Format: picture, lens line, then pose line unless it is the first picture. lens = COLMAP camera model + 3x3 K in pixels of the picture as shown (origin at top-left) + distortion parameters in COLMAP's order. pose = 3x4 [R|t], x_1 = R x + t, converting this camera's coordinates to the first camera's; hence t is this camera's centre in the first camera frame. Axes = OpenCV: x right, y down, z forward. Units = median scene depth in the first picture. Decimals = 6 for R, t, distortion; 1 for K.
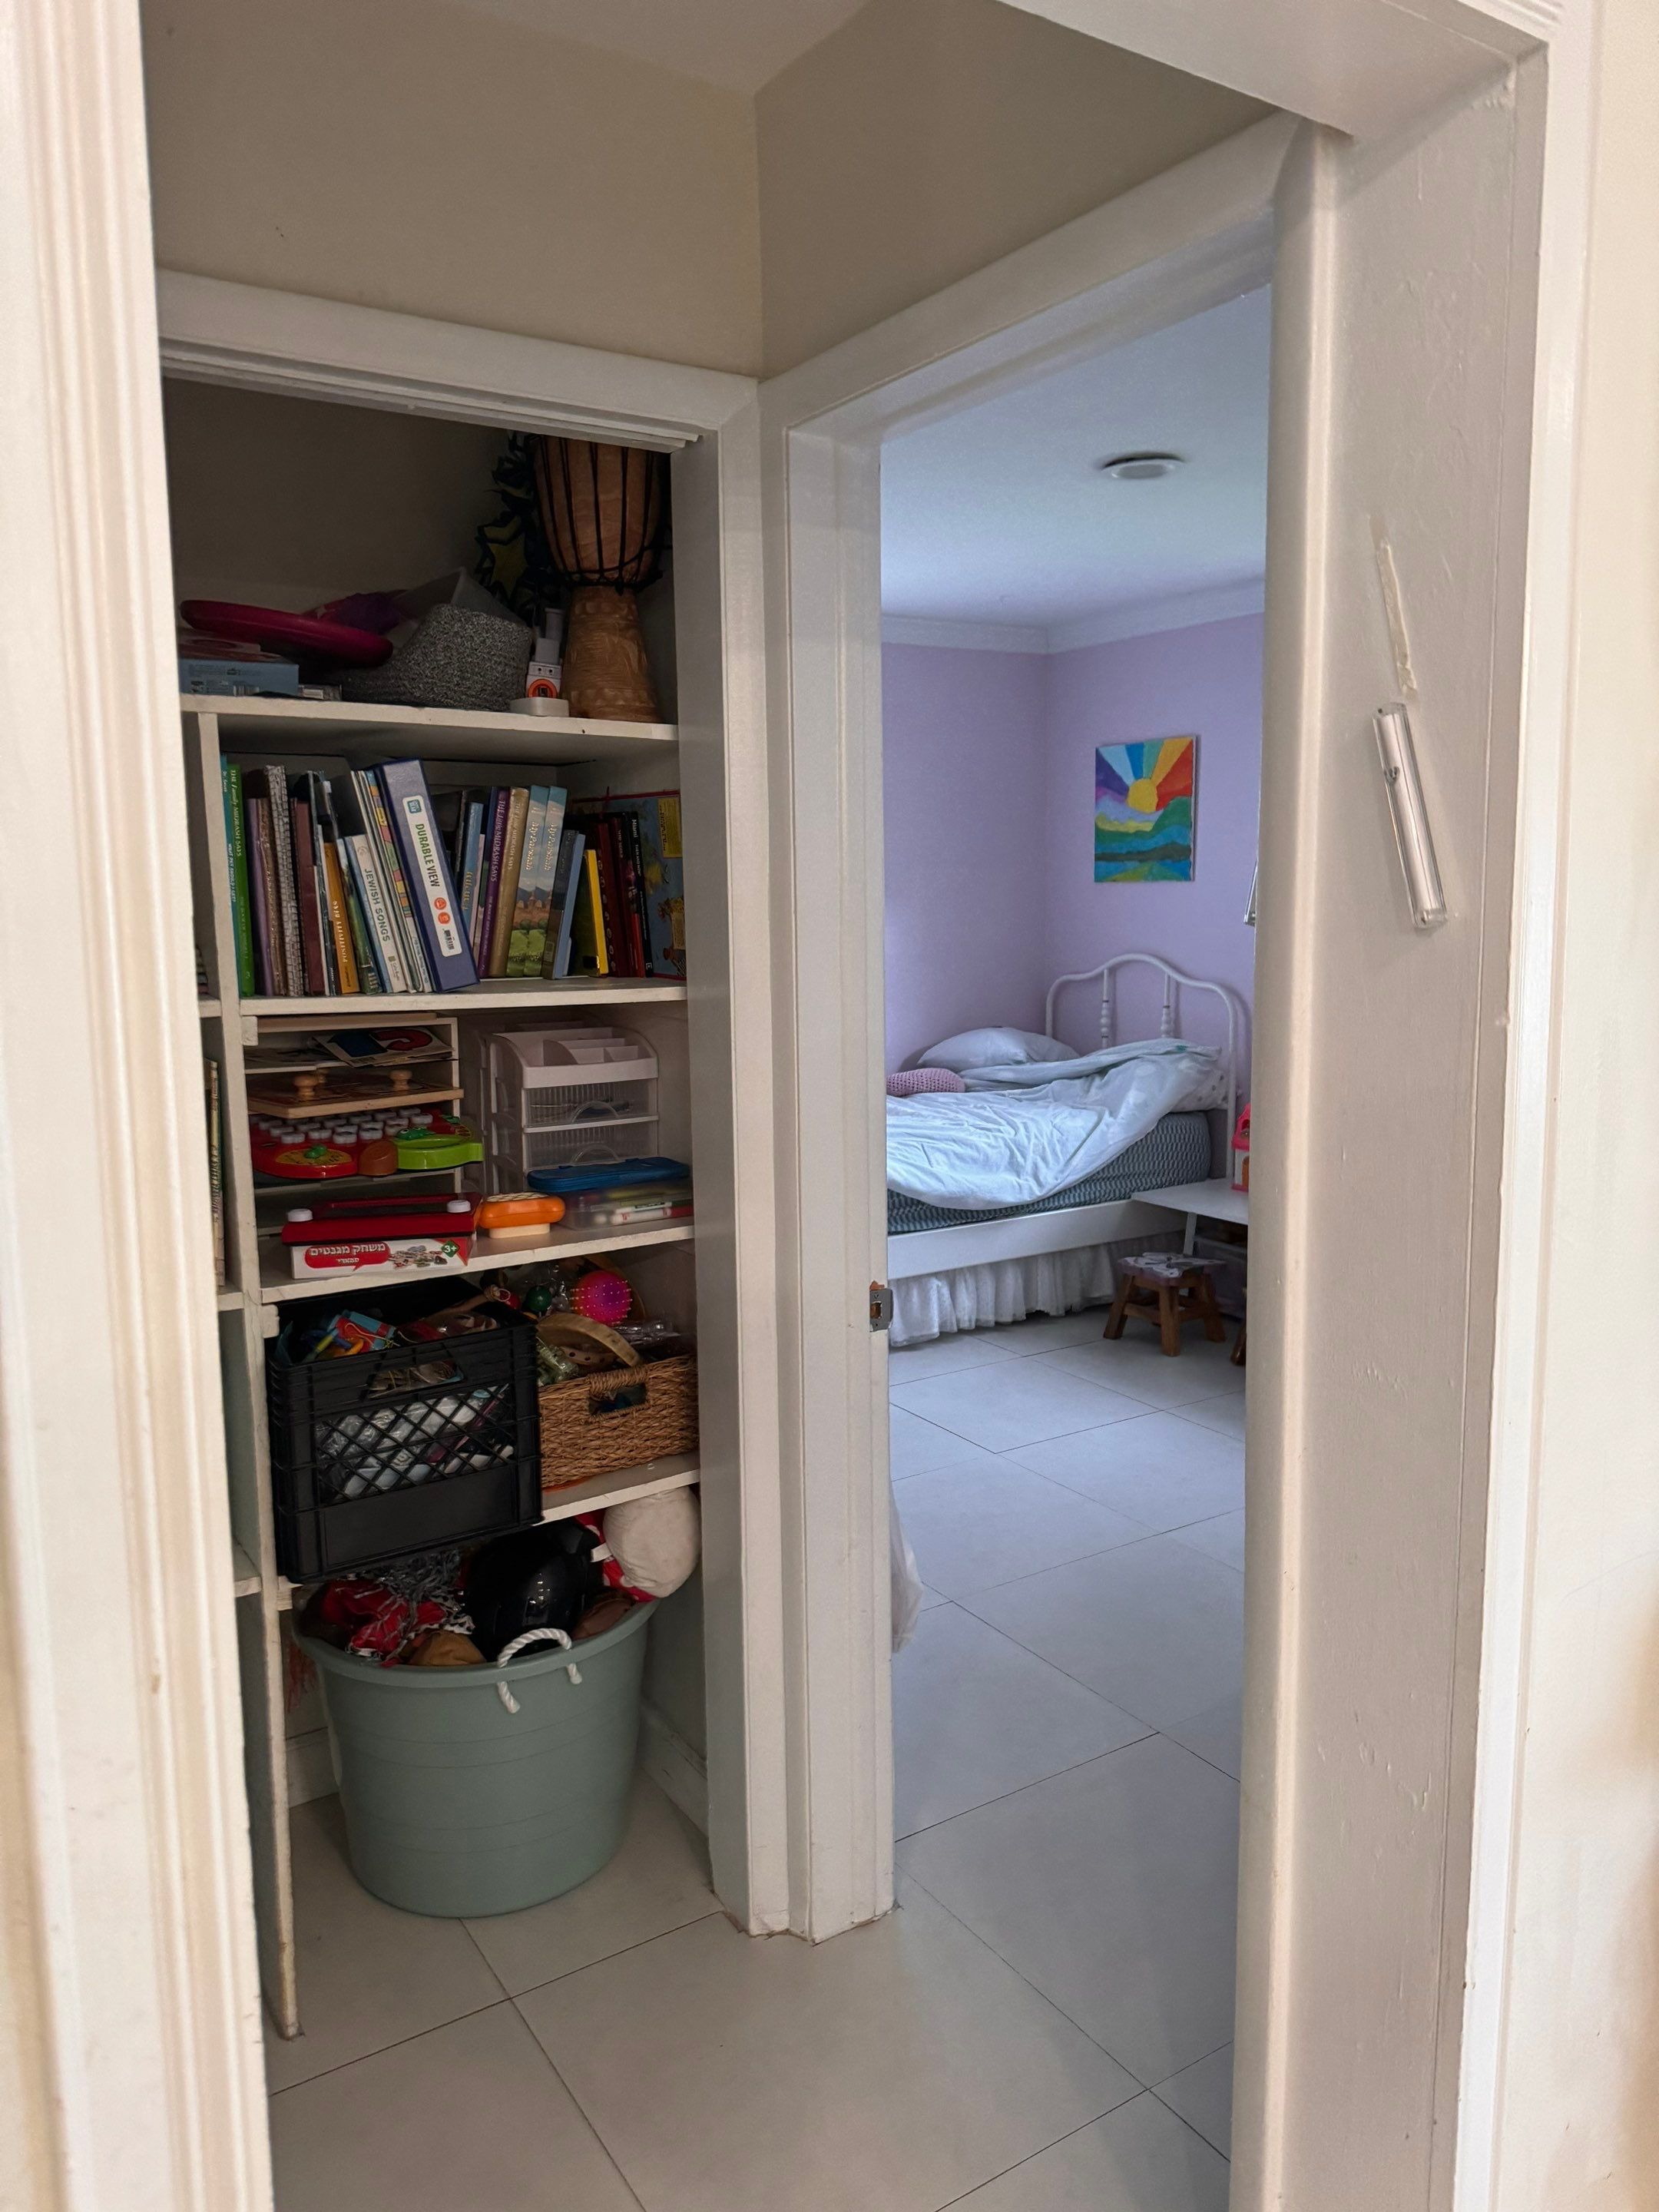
lens RADIAL K [[1562.1, 0, 823.0], [0, 1562.1, 1093.5], [0, 0, 1]] dist [0.107794, -0.191295]
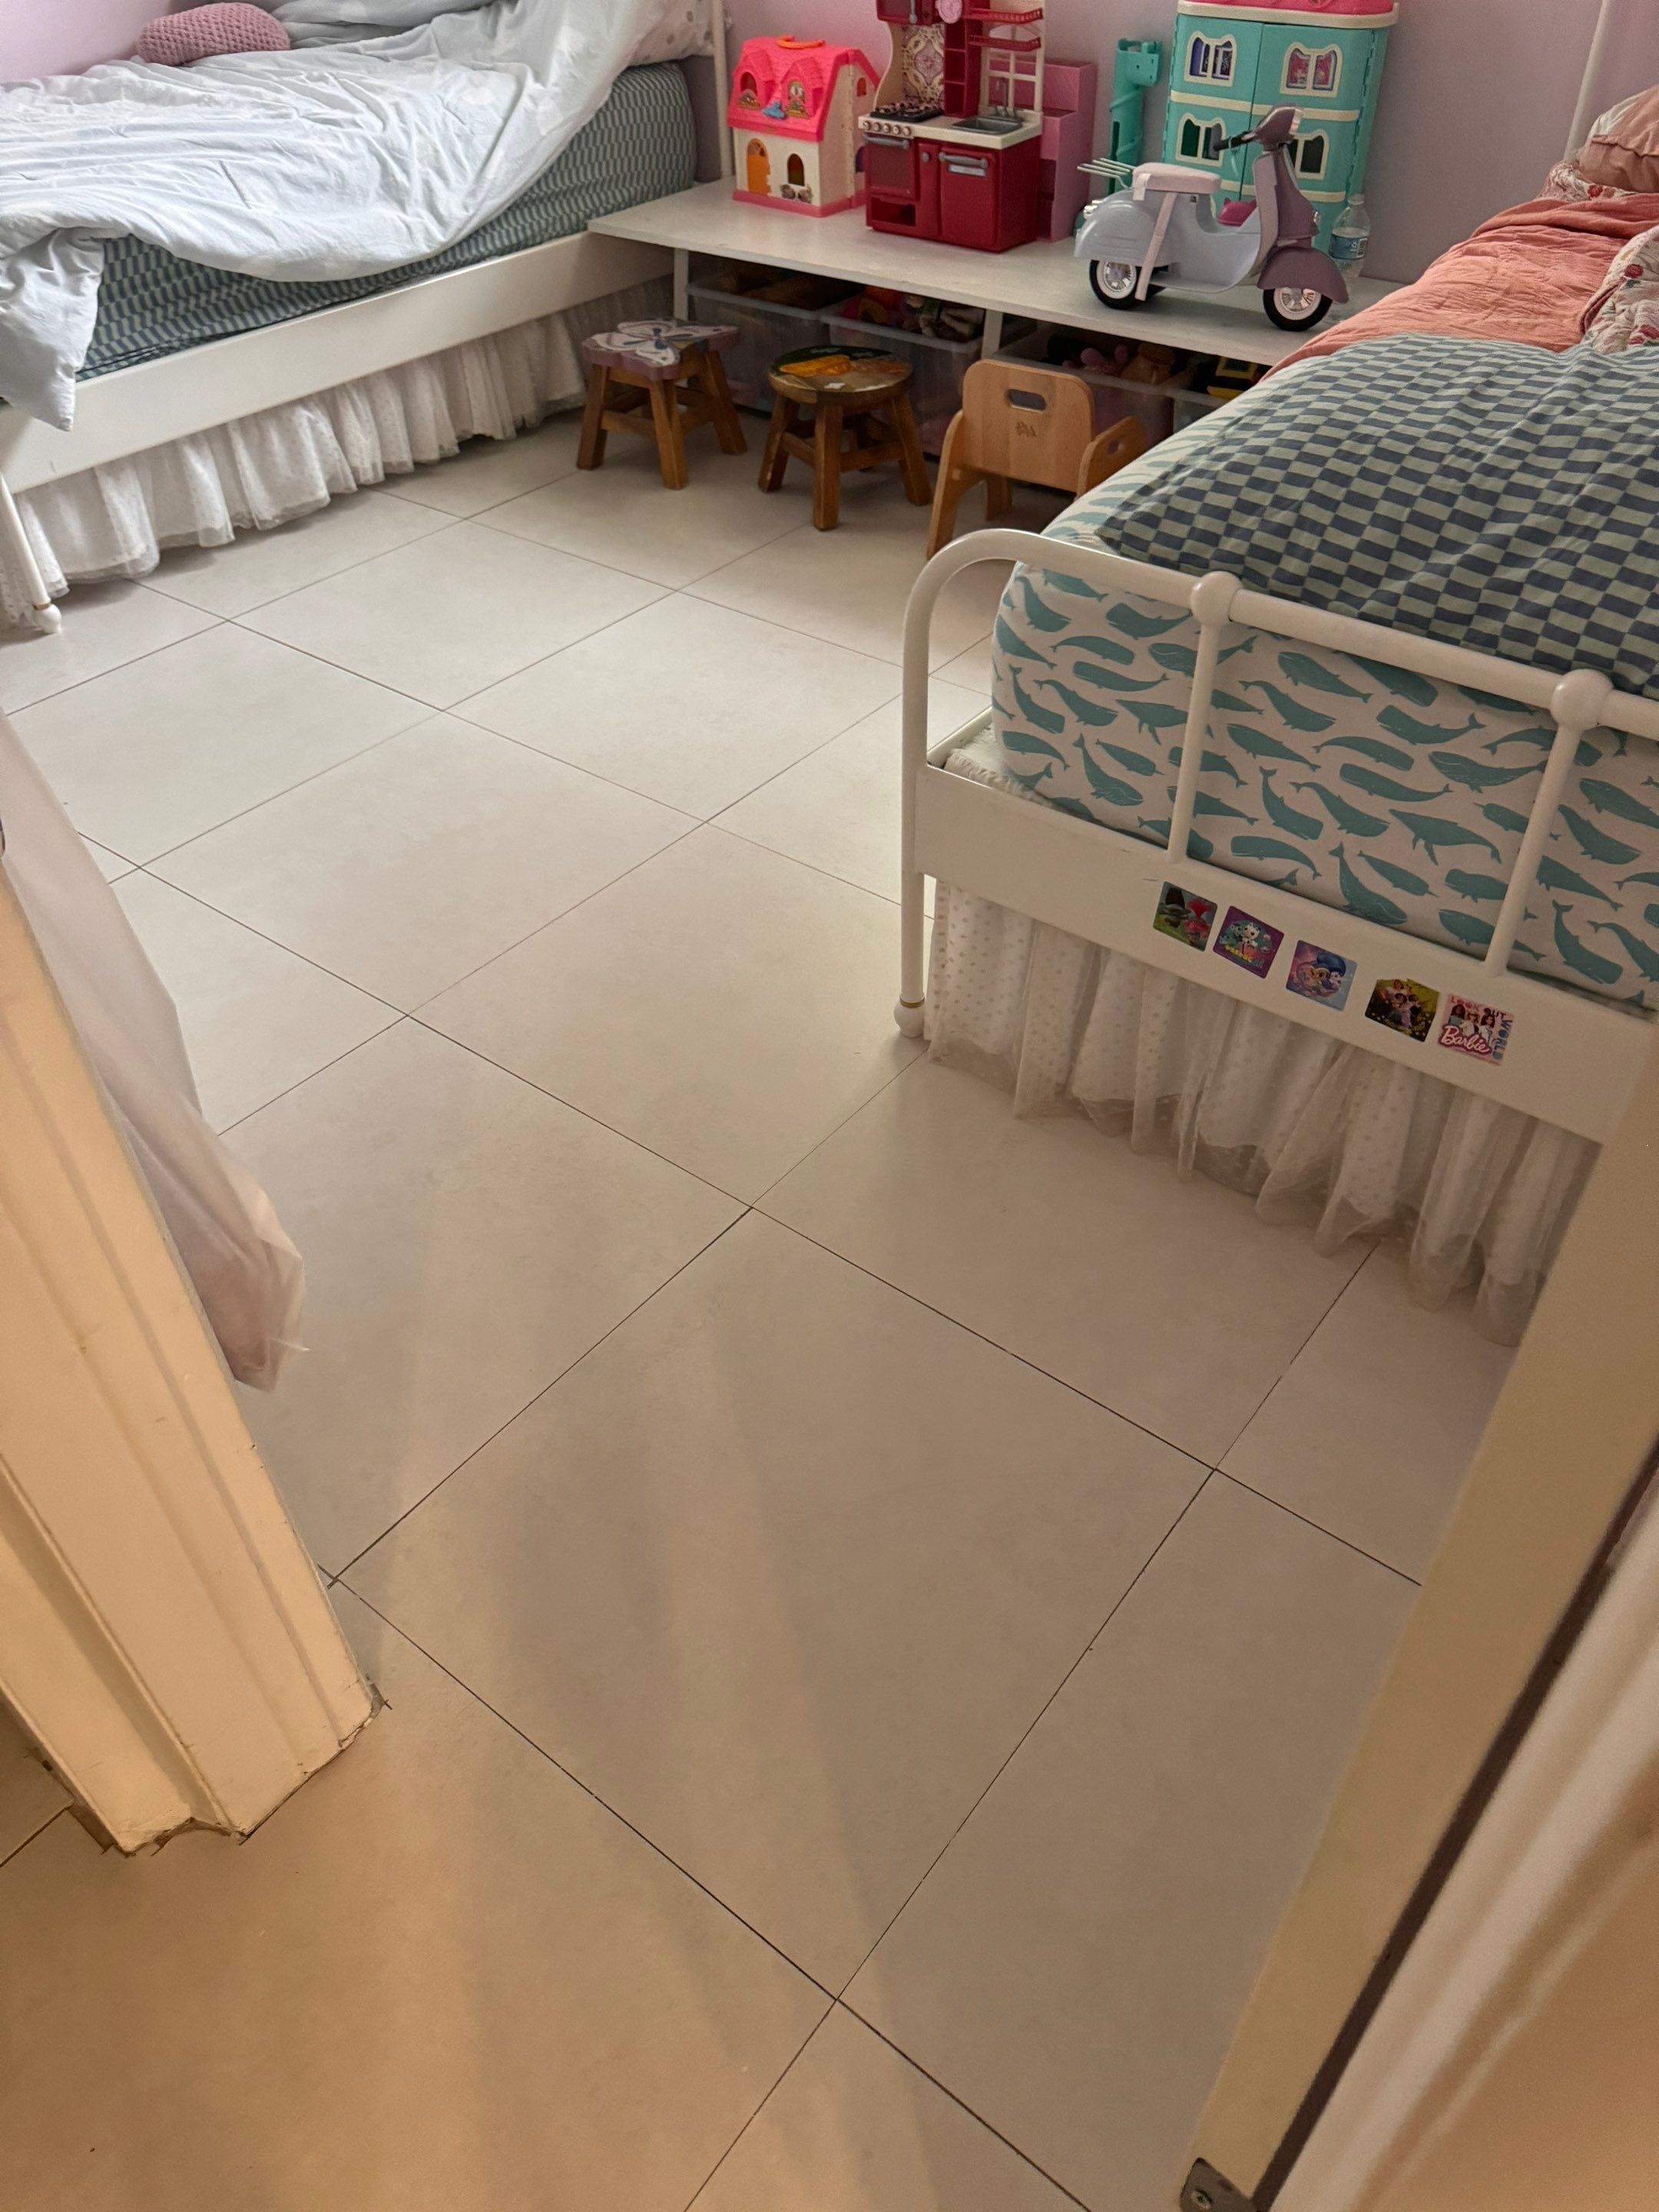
lens RADIAL K [[1560.2, 0, 846.0], [0, 1560.2, 1106.5], [0, 0, 1]] dist [0.004743, -0.008207]
pose [[0.940670, -0.230915, 0.248631, 0.053378], [0.050830, 0.820355, 0.569591, 0.002076], [-0.335493, -0.523159, 0.783421, 0.272903]]
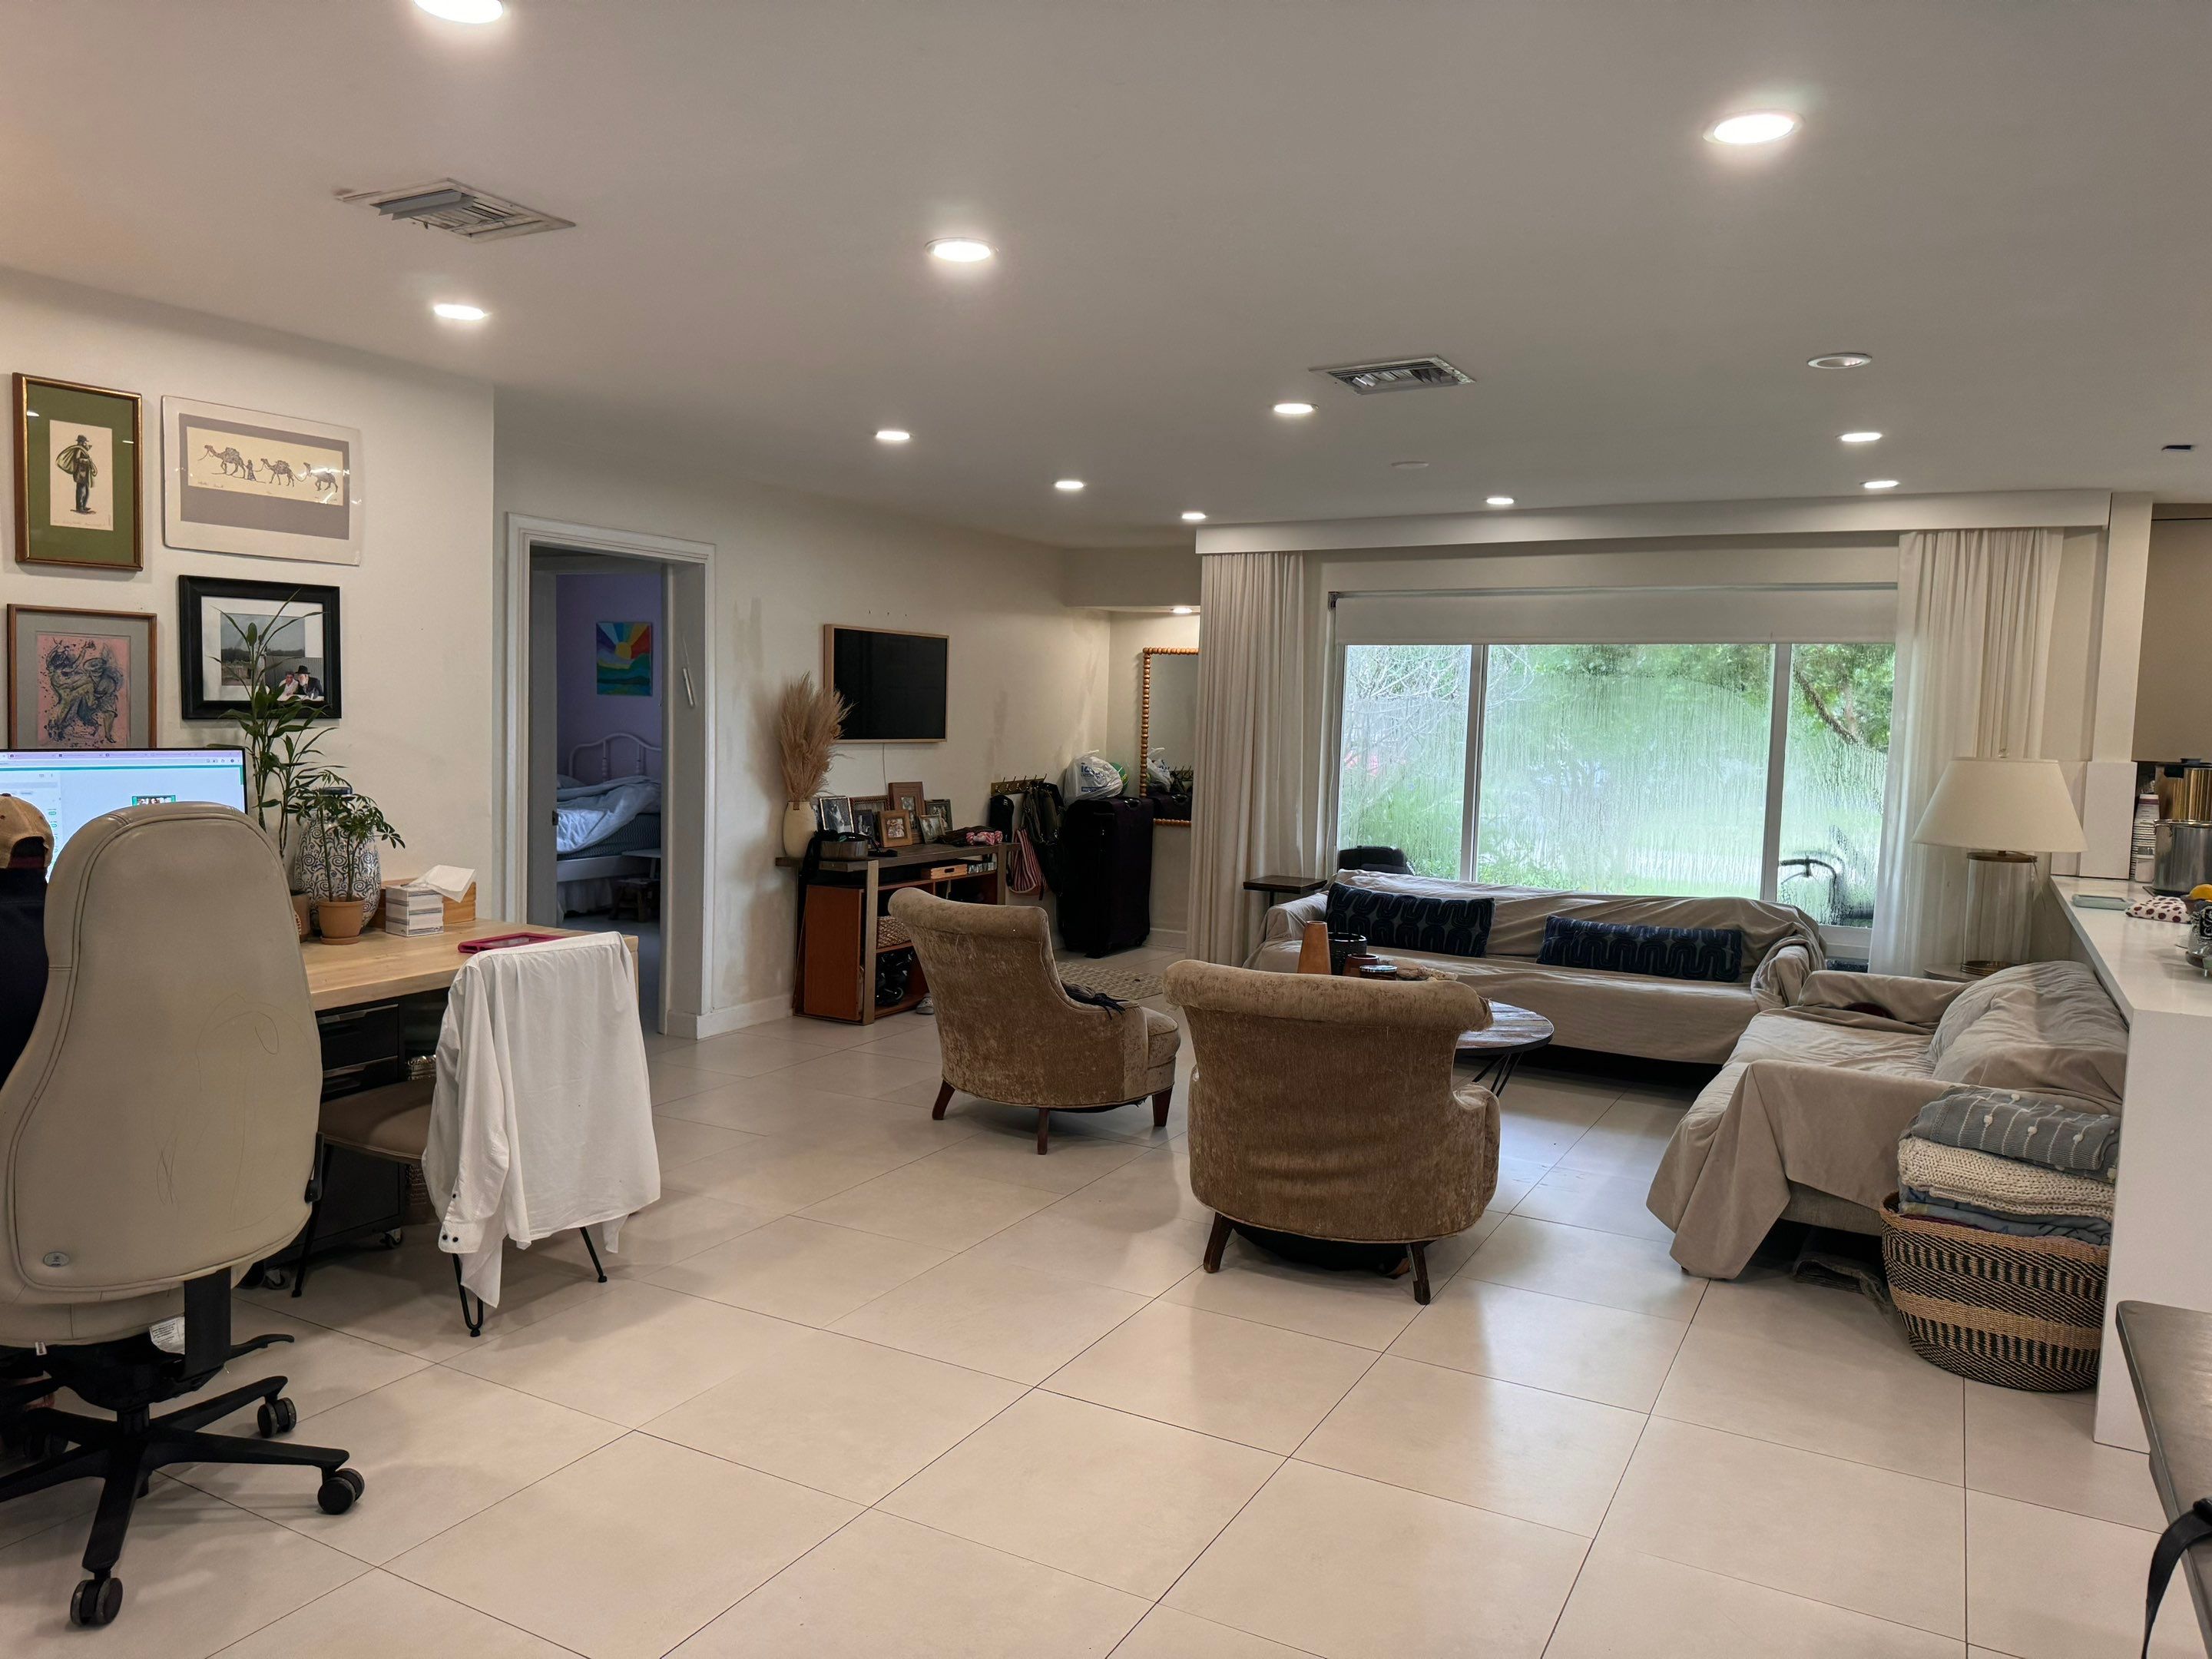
lens RADIAL K [[1562.5, 0, 1080.1], [0, 1562.5, 823.8], [0, 0, 1]] dist [0.098502, -0.119303]
pose [[0.881050, 0.000556, 0.473023, -0.235119], [0.024207, 0.998636, -0.046260, 0.135438], [-0.472404, 0.052208, 0.879835, -1.030667]]
